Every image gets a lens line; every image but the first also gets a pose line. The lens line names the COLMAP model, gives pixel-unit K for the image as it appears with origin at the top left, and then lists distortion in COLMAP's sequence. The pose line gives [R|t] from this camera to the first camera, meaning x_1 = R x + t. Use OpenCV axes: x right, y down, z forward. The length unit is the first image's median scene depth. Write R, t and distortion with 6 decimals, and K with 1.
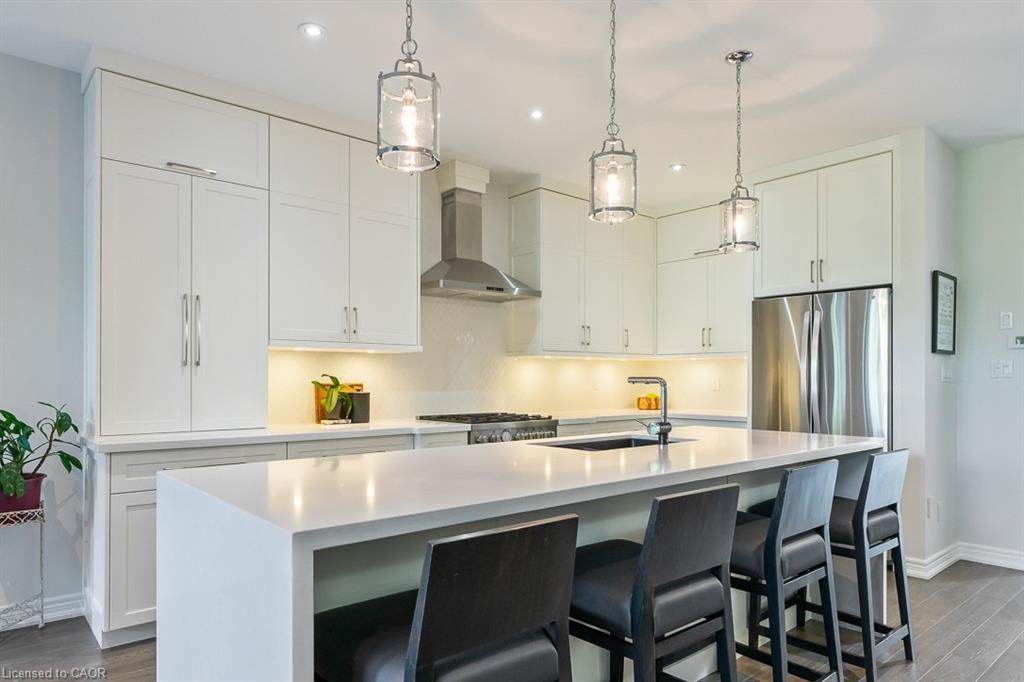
lens RADIAL K [[637.2, 0, 494.9], [0, 637.2, 345.0], [0, 0, 1]] dist [0.002908, 0.000641]
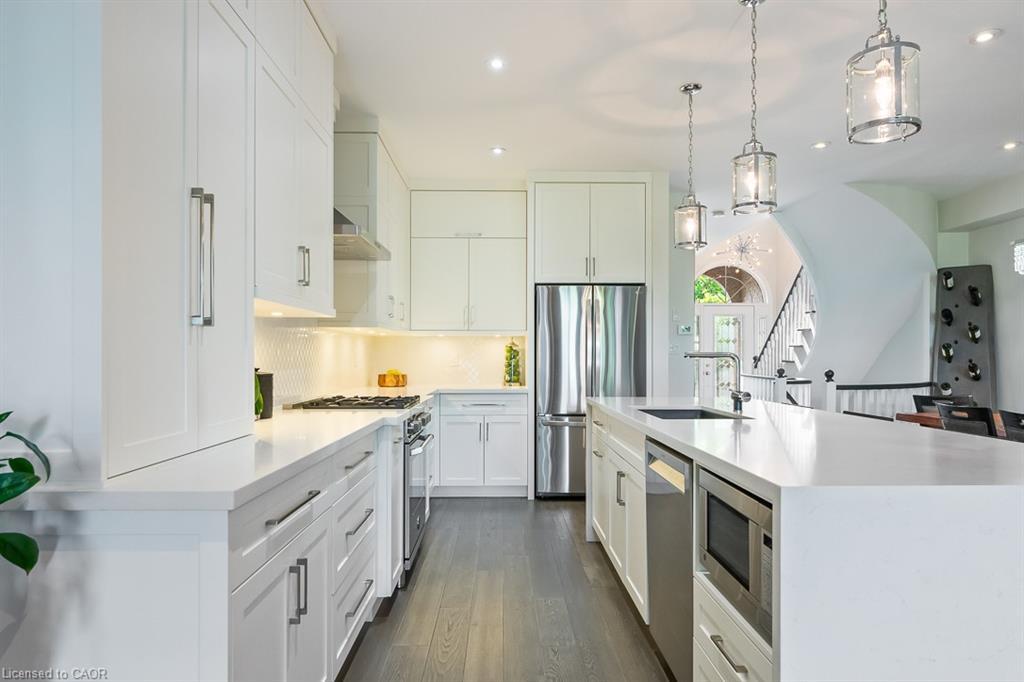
lens RADIAL K [[638.2, 0, 512.0], [0, 638.2, 341.0], [0, 0, 1]] dist [-0.000394, 0.000555]
pose [[0.628035, 0.017998, 0.777977, -0.572478], [-0.038735, 0.999216, 0.008153, 0.024380], [-0.777220, -0.035255, 0.628240, 0.361653]]
